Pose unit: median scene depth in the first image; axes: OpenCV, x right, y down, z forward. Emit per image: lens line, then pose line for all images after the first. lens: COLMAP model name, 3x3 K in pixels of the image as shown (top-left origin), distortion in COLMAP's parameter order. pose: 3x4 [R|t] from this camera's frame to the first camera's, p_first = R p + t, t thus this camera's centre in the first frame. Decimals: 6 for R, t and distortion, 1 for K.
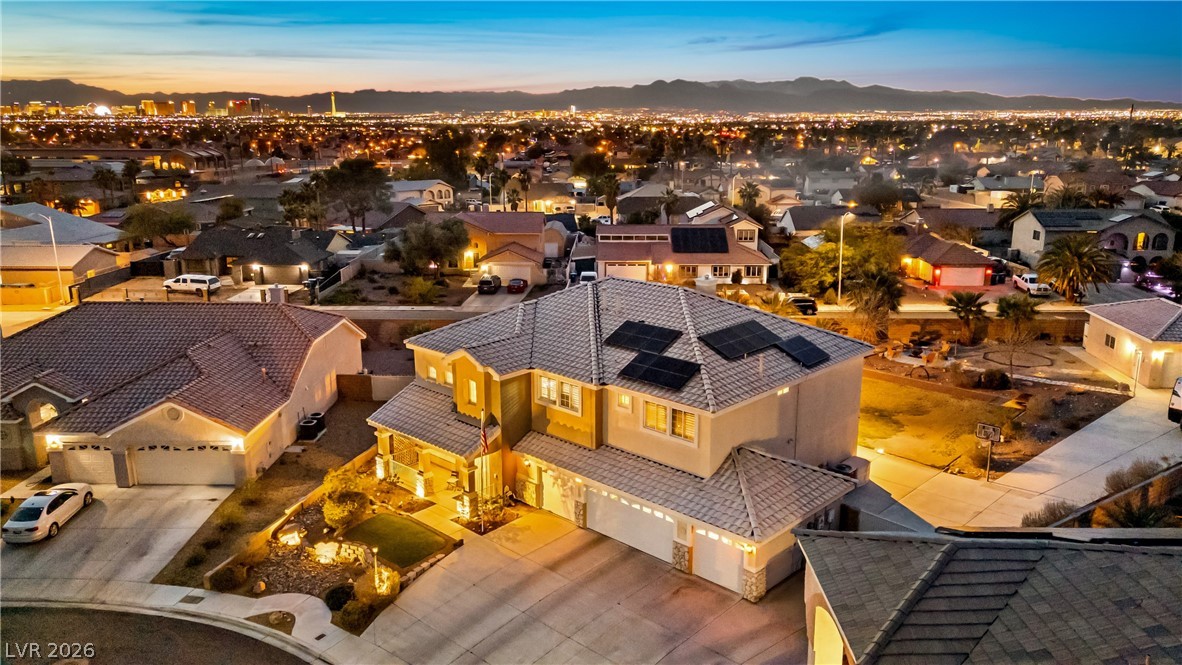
lens RADIAL K [[879.6, 0, 591.0], [0, 879.6, 332.5], [0, 0, 1]] dist [0.080899, -0.082107]
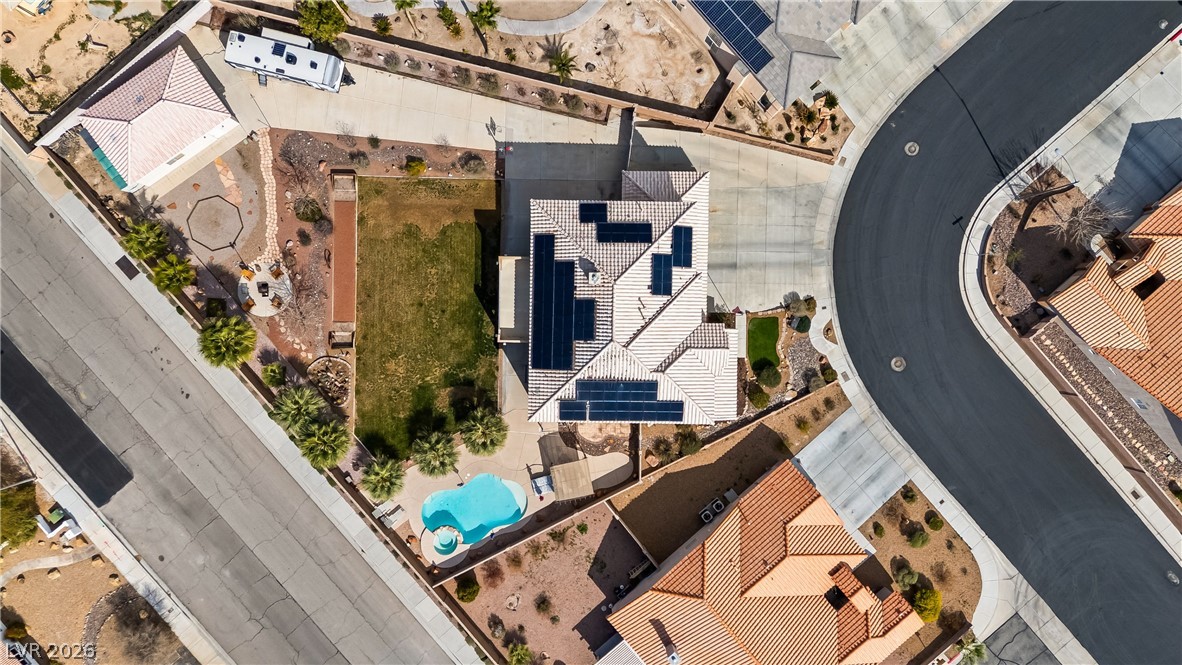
lens RADIAL K [[879.6, 0, 591.0], [0, 879.6, 332.5], [0, 0, 1]] dist [0.080899, -0.082107]
pose [[-0.676932, -0.735849, -0.016981, 0.105631], [0.155635, -0.165646, 0.973827, -1.815362], [-0.719403, 0.656572, 0.226655, 0.797574]]
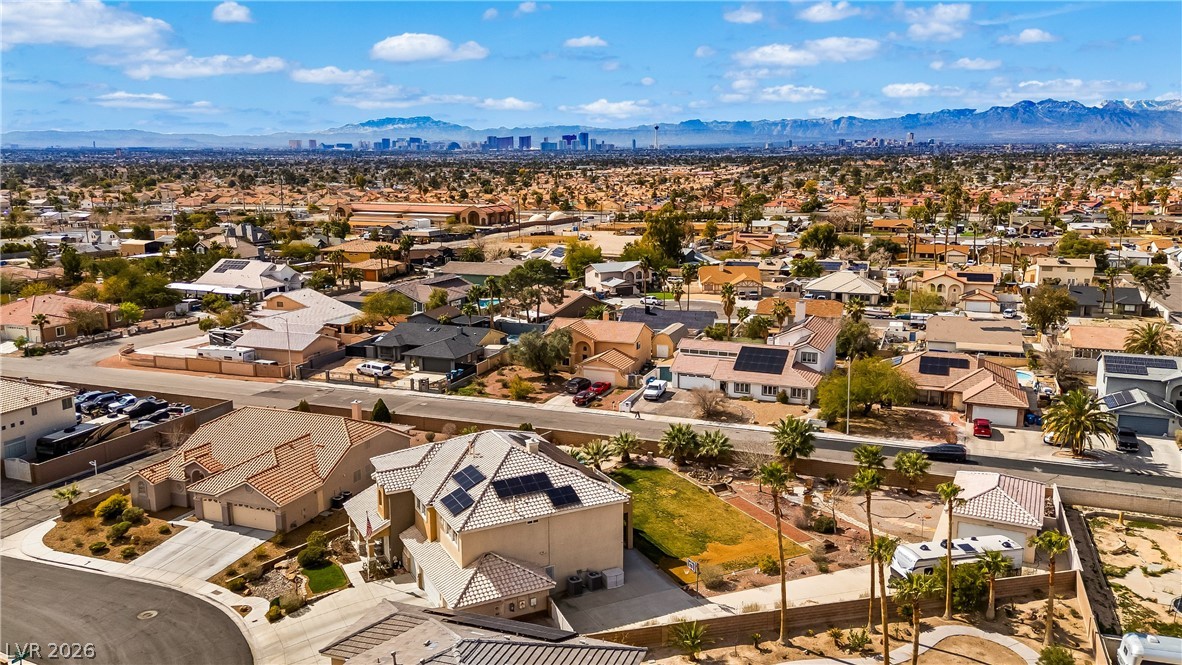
lens RADIAL K [[914.3, 0, 591.0], [0, 914.3, 332.5], [0, 0, 1]] dist [0.092737, -0.108073]
pose [[0.941907, 0.056793, -0.331037, 0.871608], [-0.069821, 0.997178, -0.027587, -0.244629], [0.328536, 0.049097, 0.943214, -0.610067]]
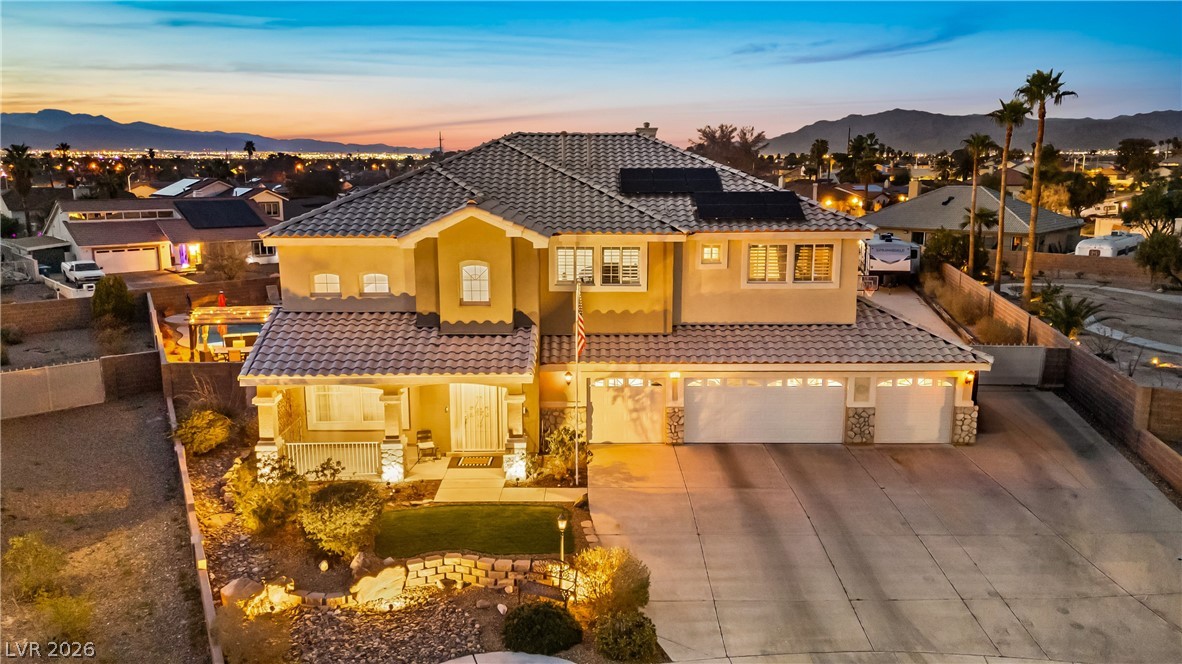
lens RADIAL K [[879.6, 0, 591.0], [0, 879.6, 332.0], [0, 0, 1]] dist [0.080899, -0.082107]
pose [[0.713951, -0.125946, 0.688775, -0.531345], [0.161408, 0.986800, 0.013135, 0.112492], [-0.681338, 0.101796, 0.724856, 0.529386]]
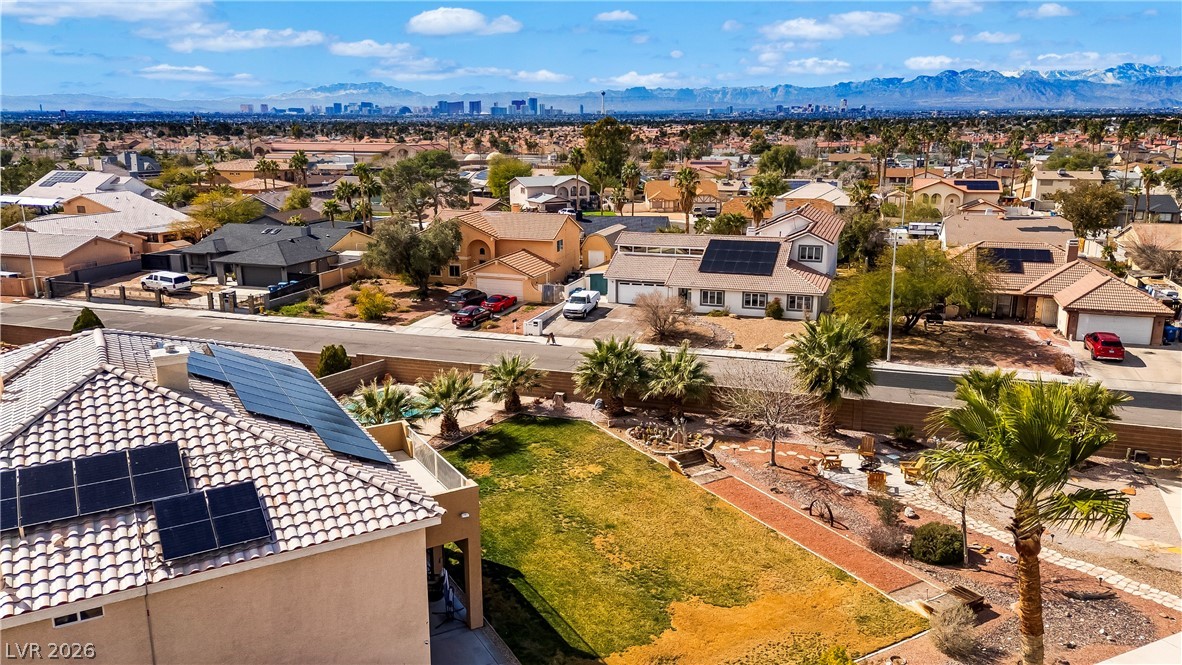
lens RADIAL K [[879.6, 0, 591.0], [0, 879.6, 332.5], [0, 0, 1]] dist [0.080899, -0.082107]
pose [[0.959304, 0.060927, -0.275725, 0.608921], [-0.059168, 0.998140, 0.014702, -0.107602], [0.276108, 0.002211, 0.961124, 0.600492]]
